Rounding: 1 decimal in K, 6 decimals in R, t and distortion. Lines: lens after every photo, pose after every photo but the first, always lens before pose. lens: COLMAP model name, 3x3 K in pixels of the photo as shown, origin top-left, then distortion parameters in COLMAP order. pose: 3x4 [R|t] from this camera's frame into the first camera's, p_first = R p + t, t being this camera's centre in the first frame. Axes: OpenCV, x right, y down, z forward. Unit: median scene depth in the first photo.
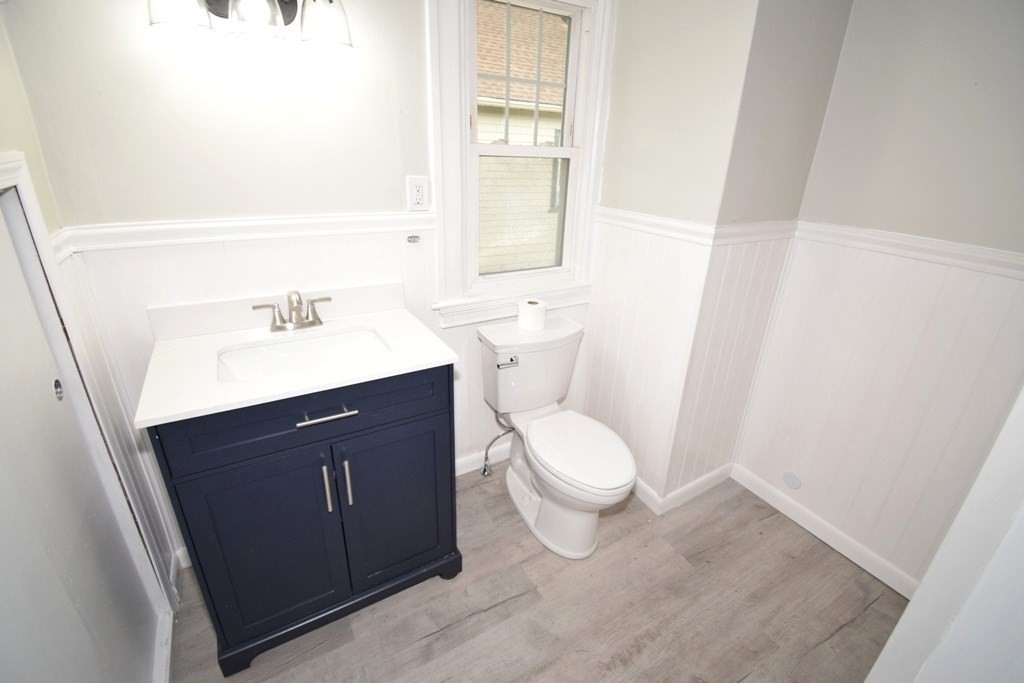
lens RADIAL K [[455.9, 0, 517.5], [0, 455.9, 339.8], [0, 0, 1]] dist [0.001264, -0.015922]
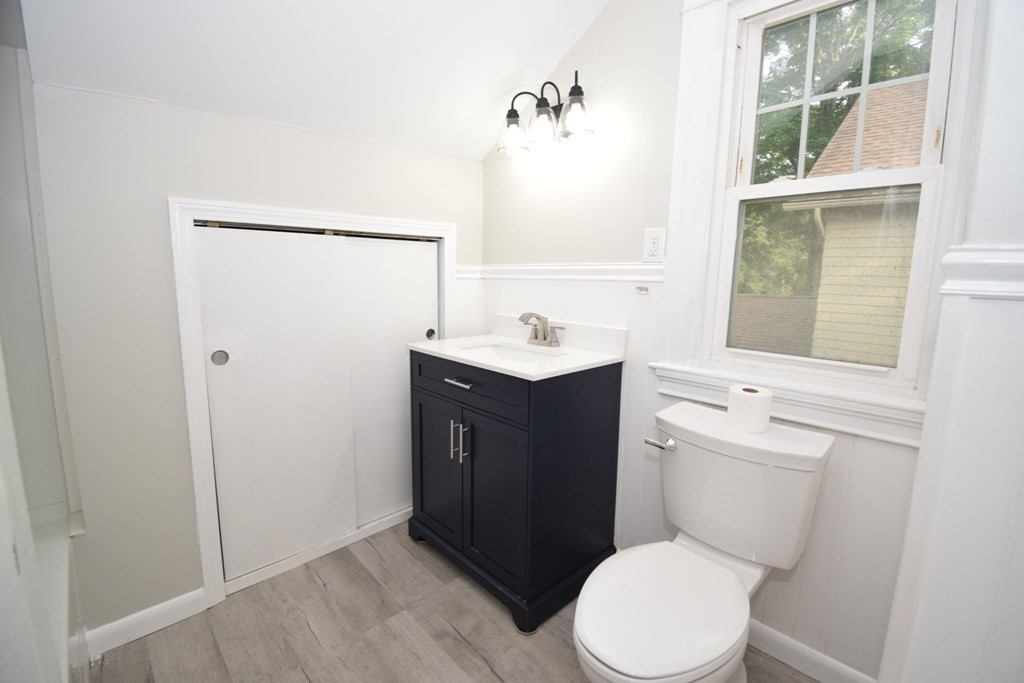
lens RADIAL K [[455.9, 0, 517.5], [0, 455.9, 339.8], [0, 0, 1]] dist [0.001264, -0.015922]
pose [[0.205949, 0.103943, -0.973027, 0.757407], [-0.383752, 0.923272, 0.017404, -0.036247], [0.900177, 0.369817, 0.230035, 0.621377]]
